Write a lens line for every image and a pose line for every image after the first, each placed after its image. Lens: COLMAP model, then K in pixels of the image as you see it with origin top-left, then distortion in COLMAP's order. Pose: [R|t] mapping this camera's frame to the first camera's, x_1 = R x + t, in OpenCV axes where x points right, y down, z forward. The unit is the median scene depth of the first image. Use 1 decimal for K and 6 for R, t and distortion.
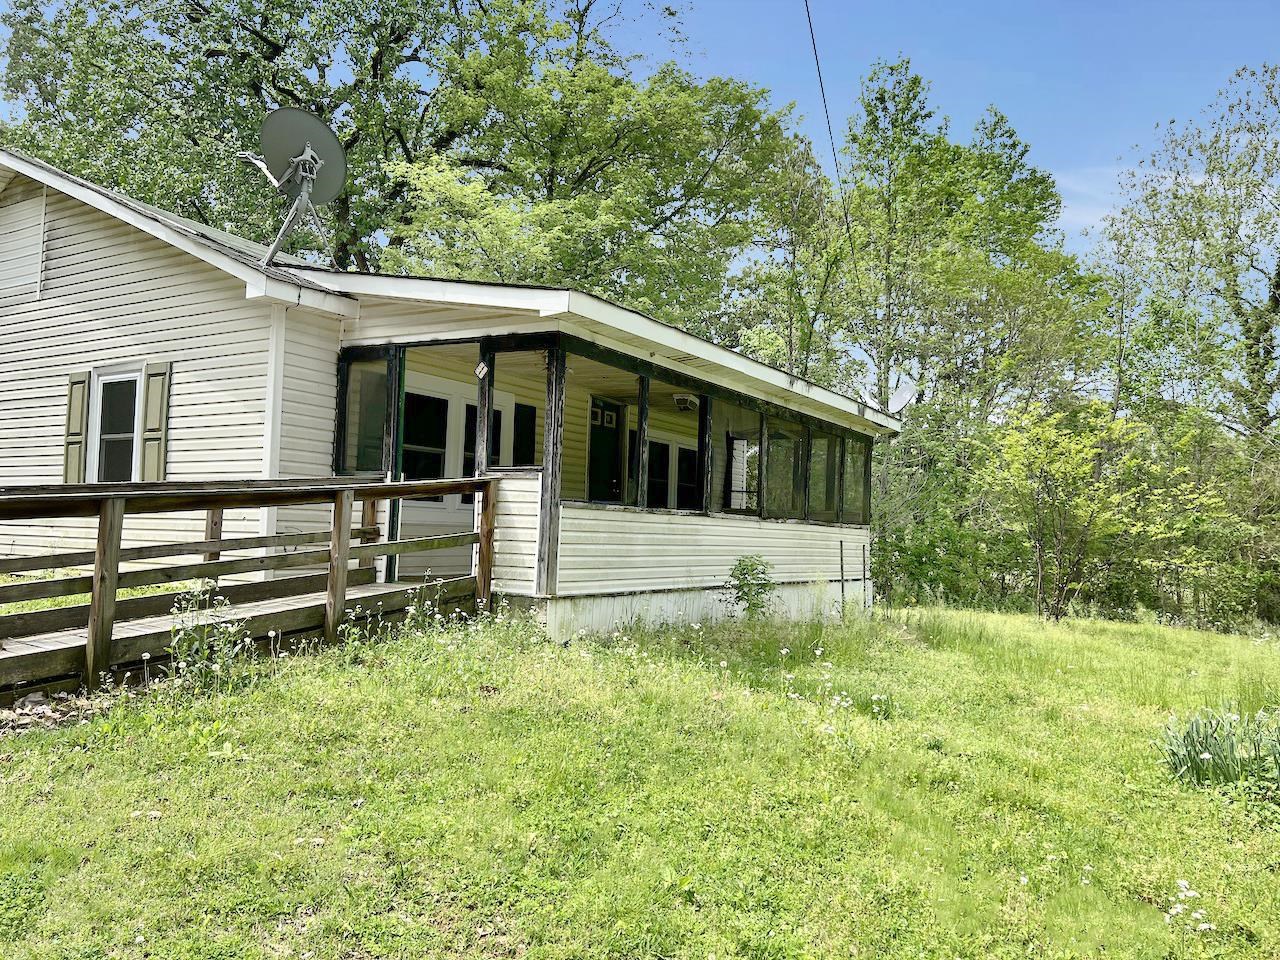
lens RADIAL K [[972.1, 0, 647.8], [0, 972.1, 474.7], [0, 0, 1]] dist [0.059686, -0.048879]
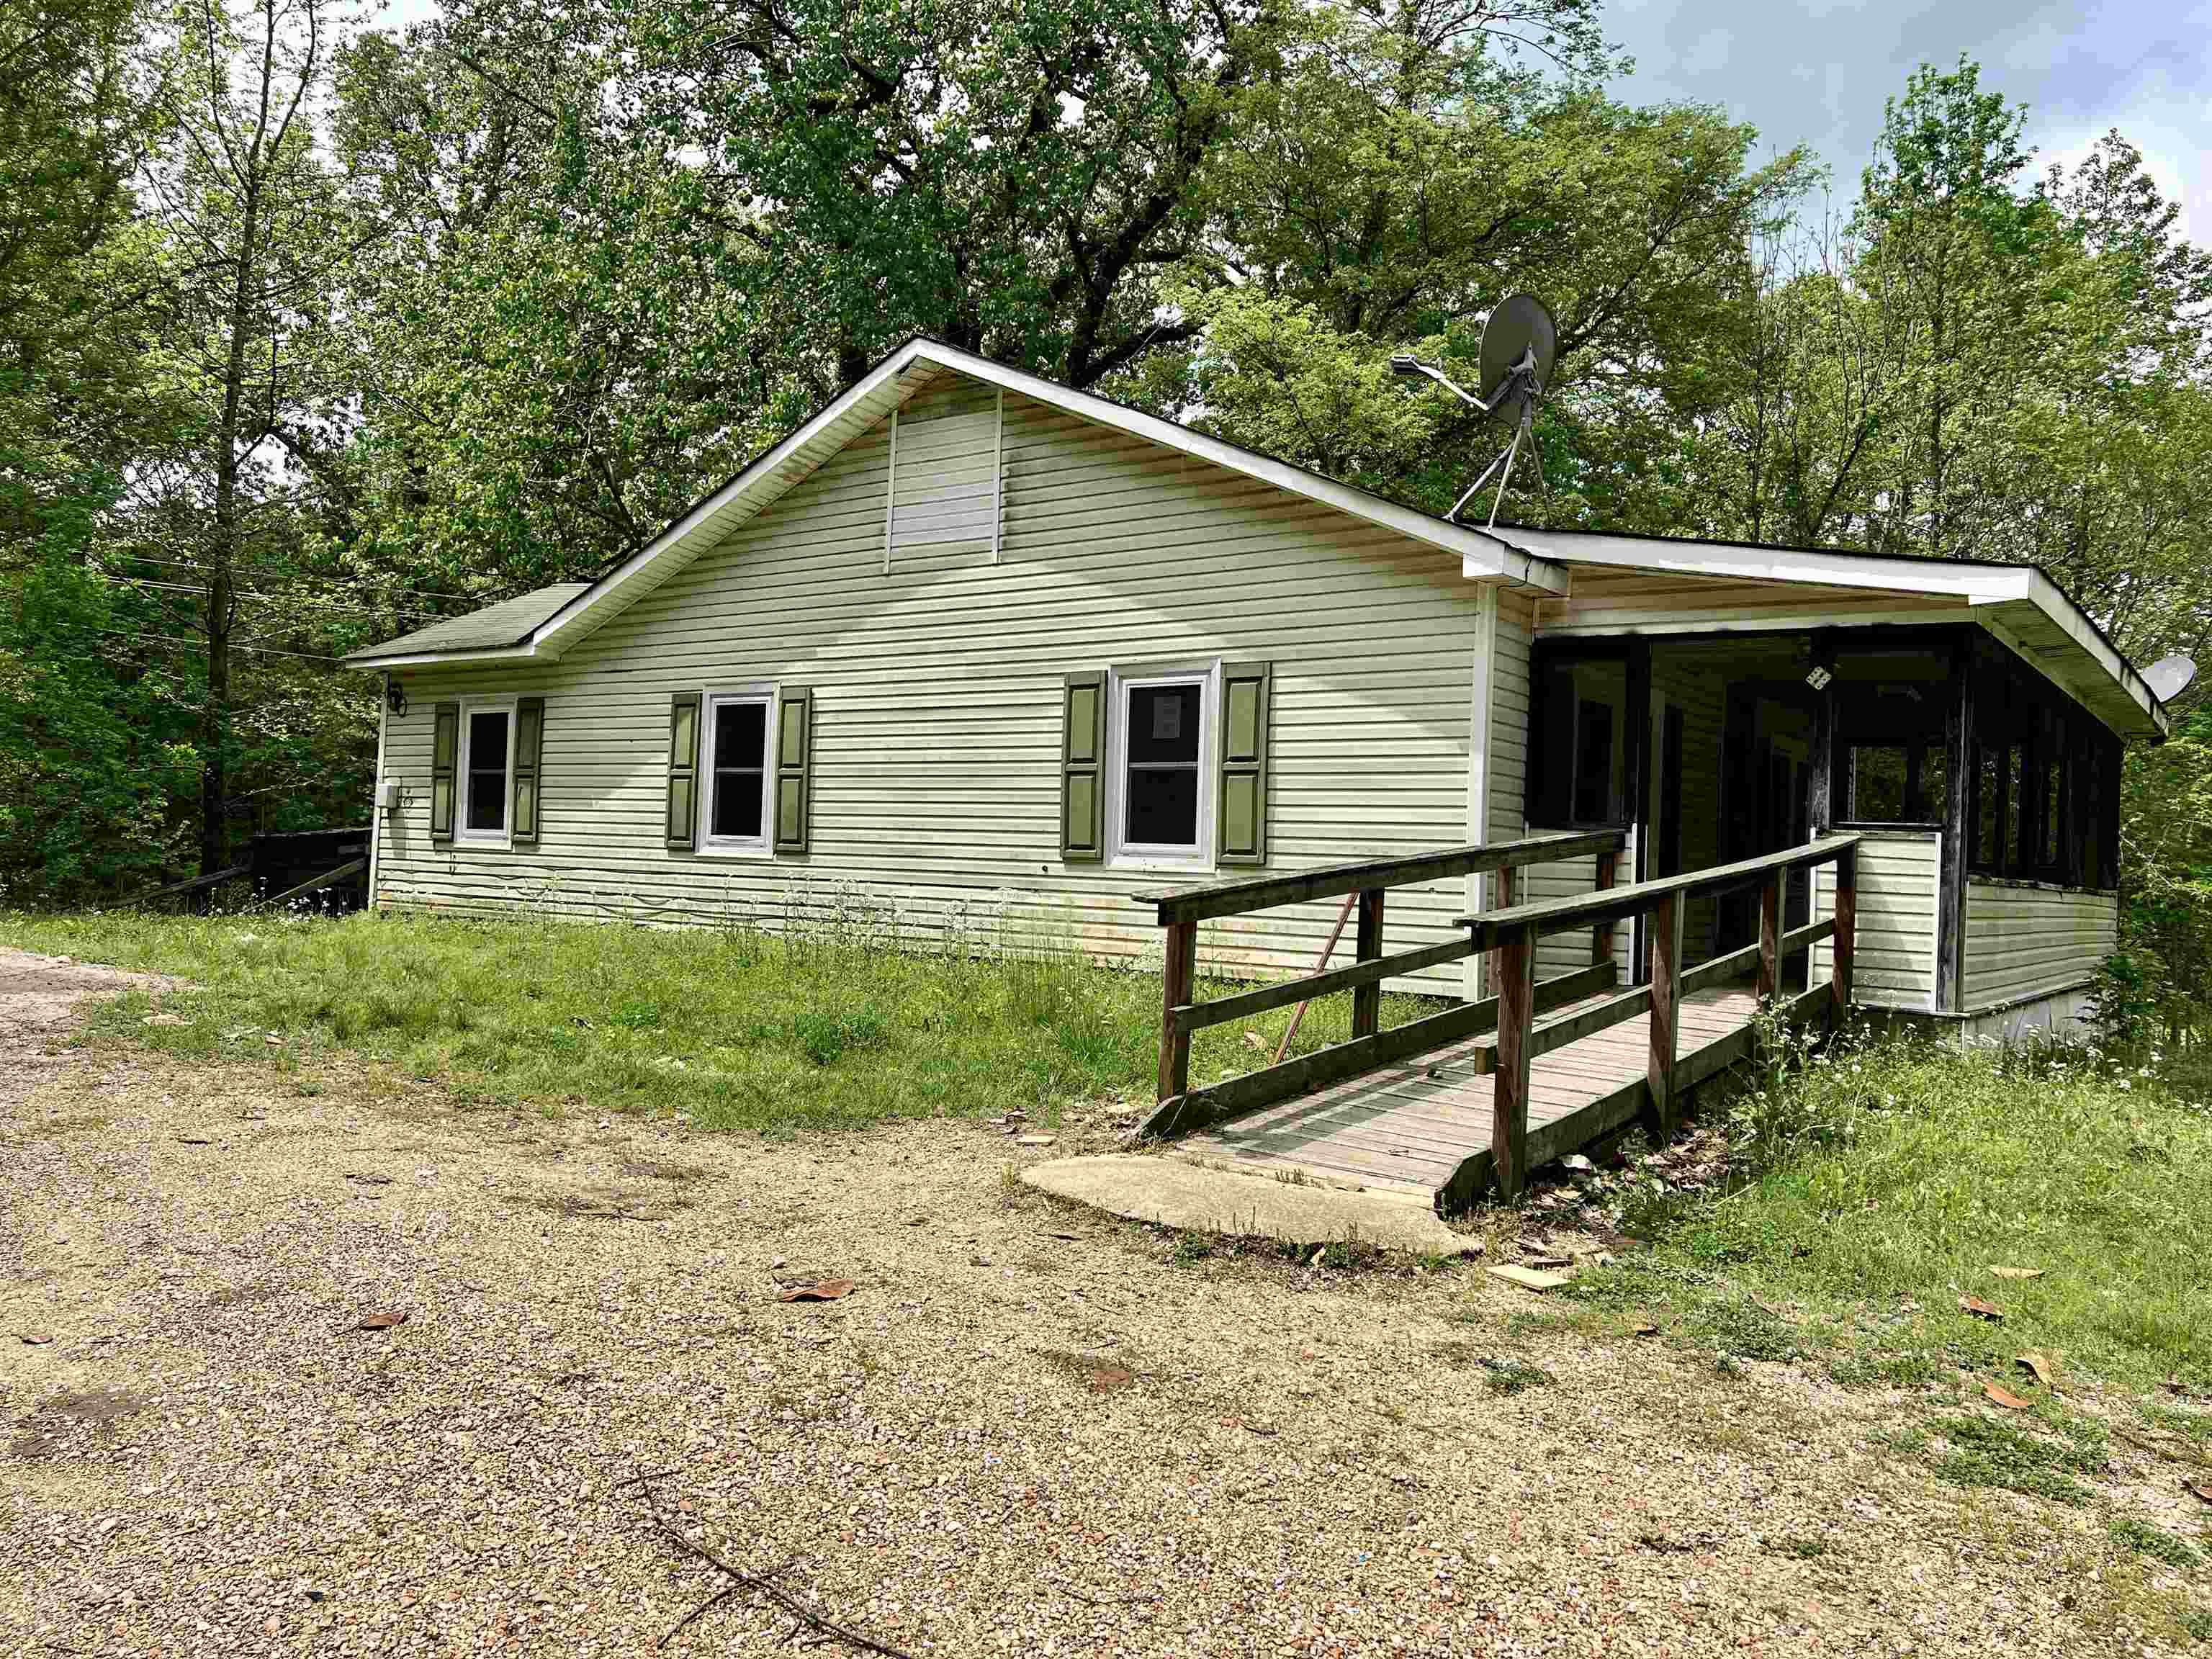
lens RADIAL K [[1680.0, 0, 1095.2], [0, 1680.0, 824.8], [0, 0, 1]] dist [0.059686, -0.048879]
pose [[0.995624, 0.004843, -0.093324, -0.507499], [-0.001430, 0.999329, 0.036603, -0.043286], [0.093438, -0.036310, 0.994963, -0.202244]]
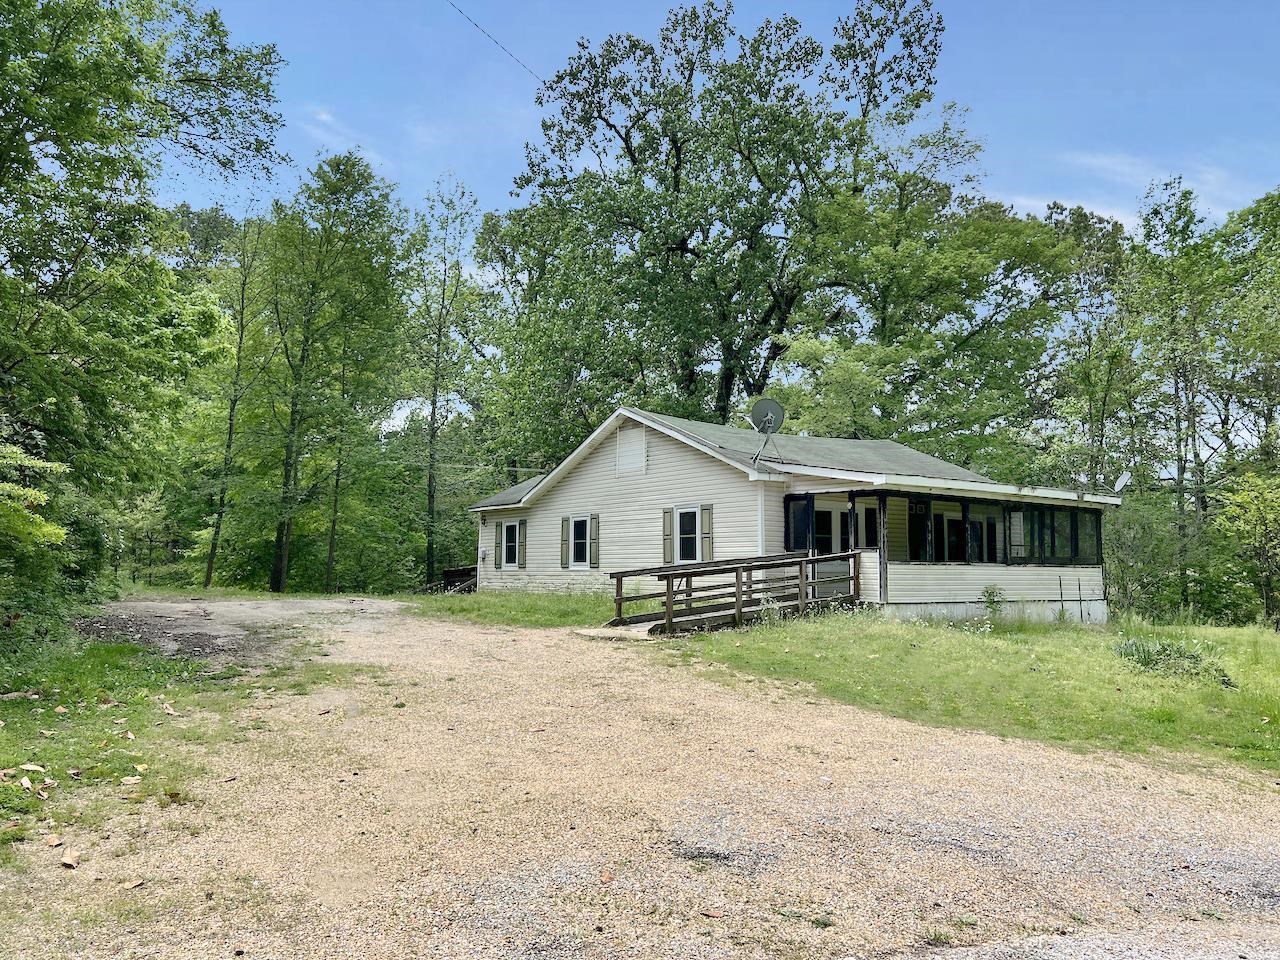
lens RADIAL K [[972.1, 0, 633.7], [0, 972.1, 471.6], [0, 0, 1]] dist [0.059686, -0.048879]
pose [[0.931085, -0.062472, -0.359413, 0.171279], [0.046067, 0.997476, -0.054038, -0.077631], [0.361882, 0.033756, 0.931613, -1.216223]]
